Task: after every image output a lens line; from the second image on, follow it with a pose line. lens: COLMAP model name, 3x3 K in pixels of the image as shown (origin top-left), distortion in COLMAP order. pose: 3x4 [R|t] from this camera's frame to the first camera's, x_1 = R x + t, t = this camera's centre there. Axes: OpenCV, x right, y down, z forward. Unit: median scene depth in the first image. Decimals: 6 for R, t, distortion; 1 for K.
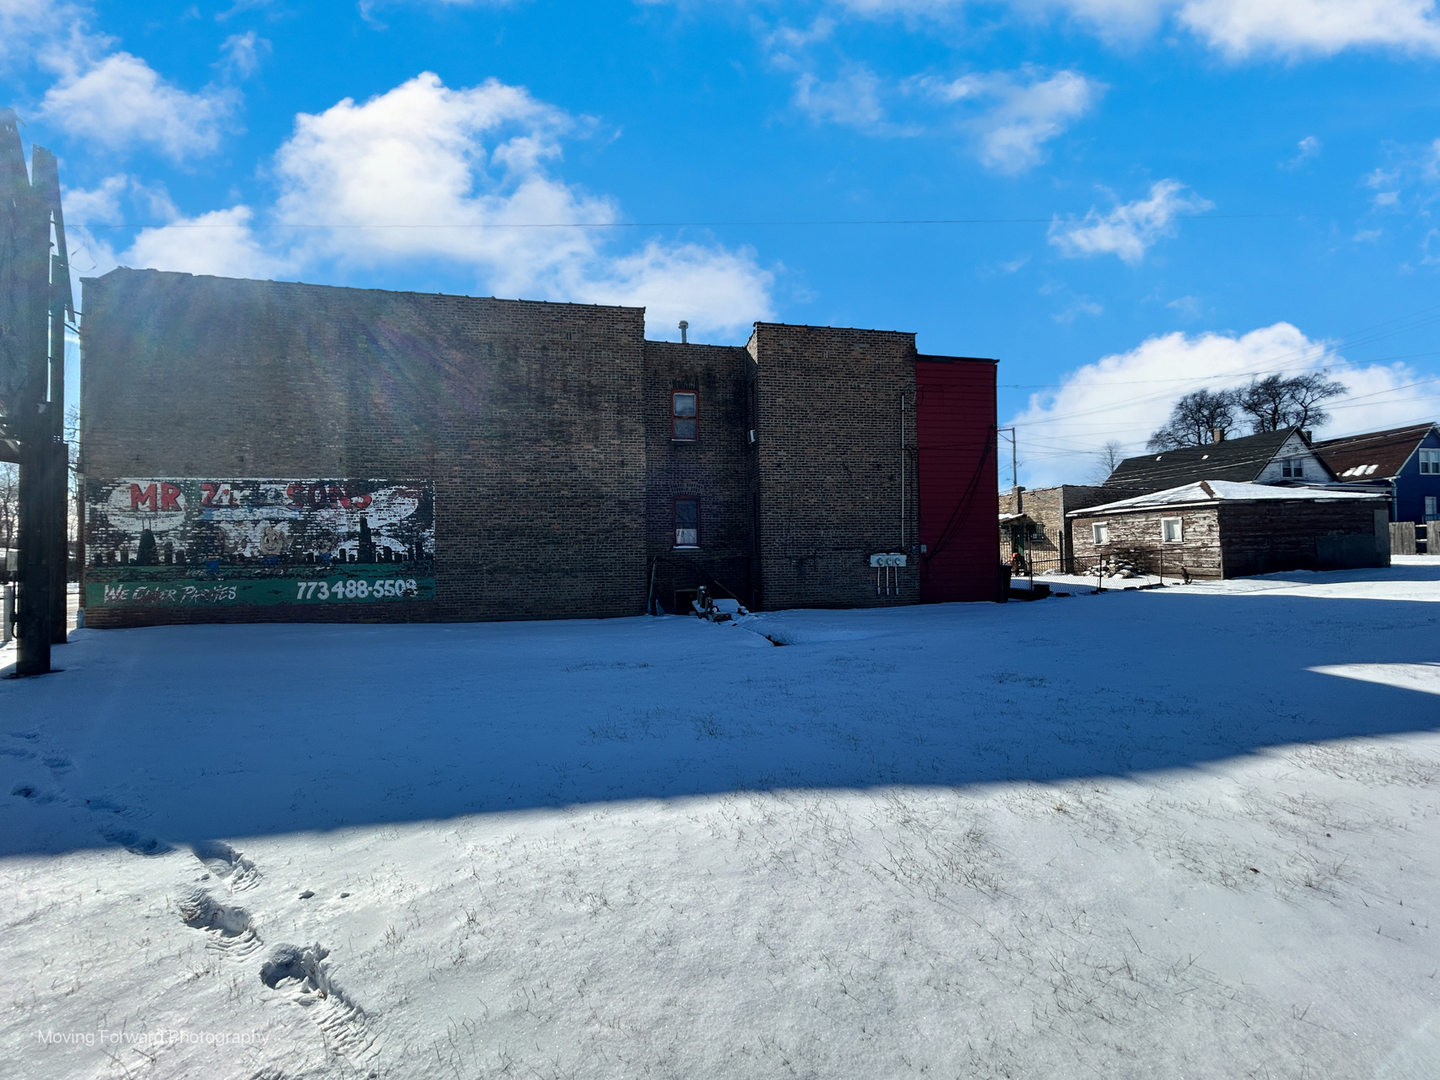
lens RADIAL K [[592.2, 0, 720.0], [0, 592.2, 540.0], [0, 0, 1]] dist [0.002112, 0.000804]
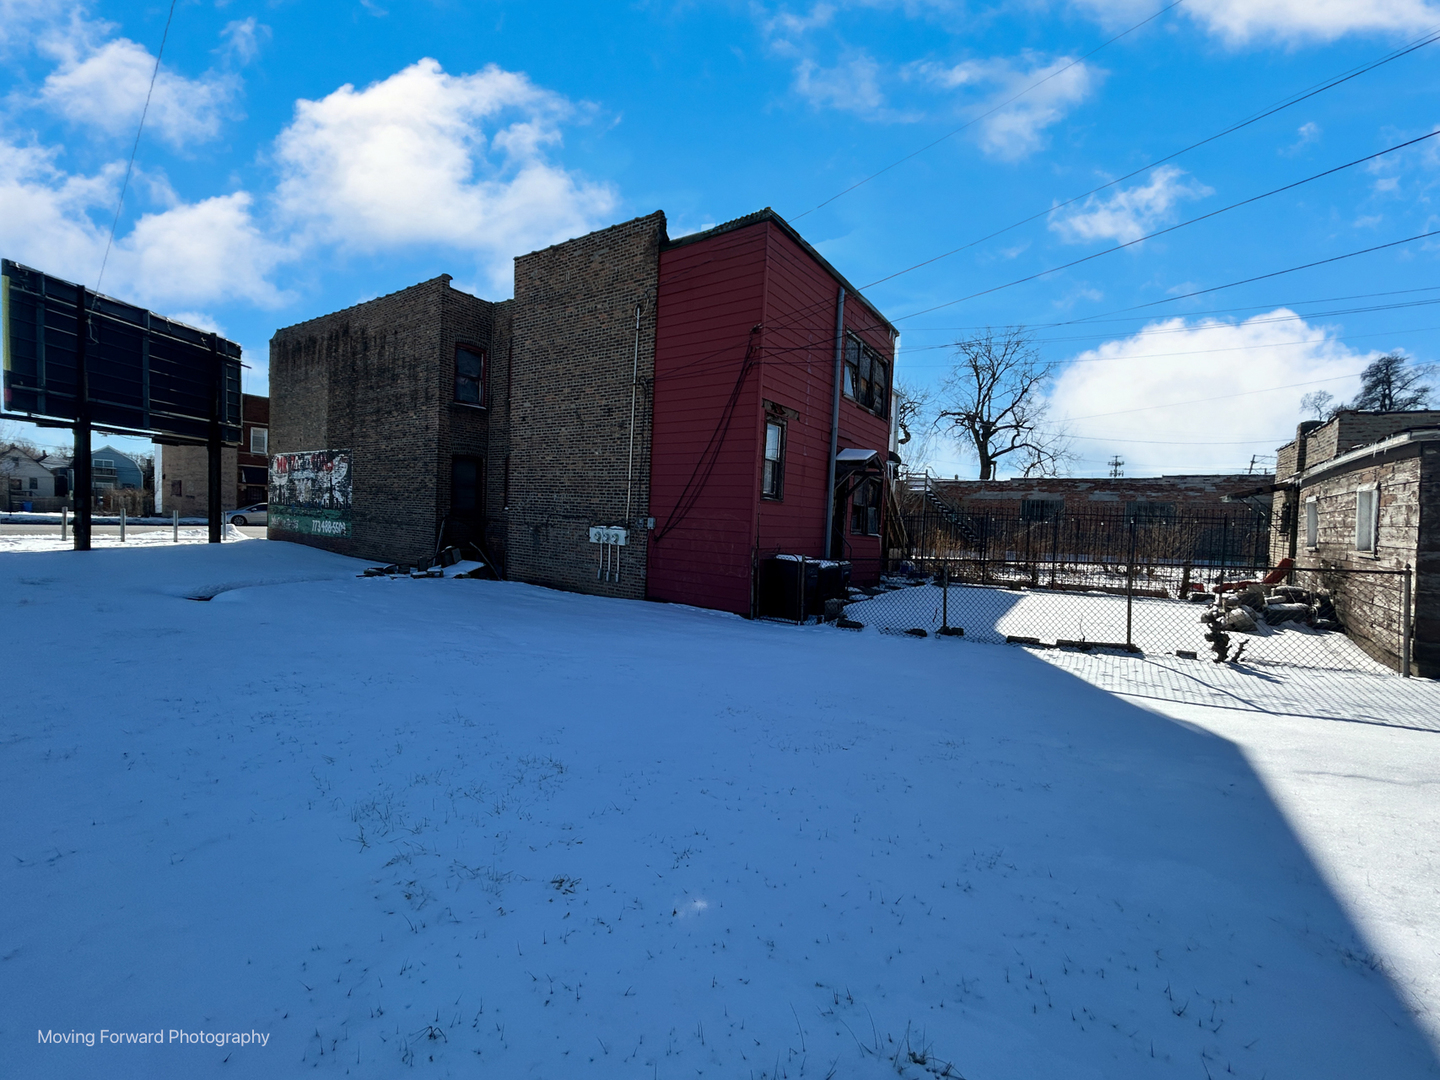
lens RADIAL K [[592.2, 0, 720.0], [0, 592.2, 540.0], [0, 0, 1]] dist [0.002112, 0.000804]
pose [[0.697206, 0.074785, -0.712959, 0.927294], [-0.039607, 0.997043, 0.065852, -0.015503], [0.715775, -0.017674, 0.698107, 0.577655]]
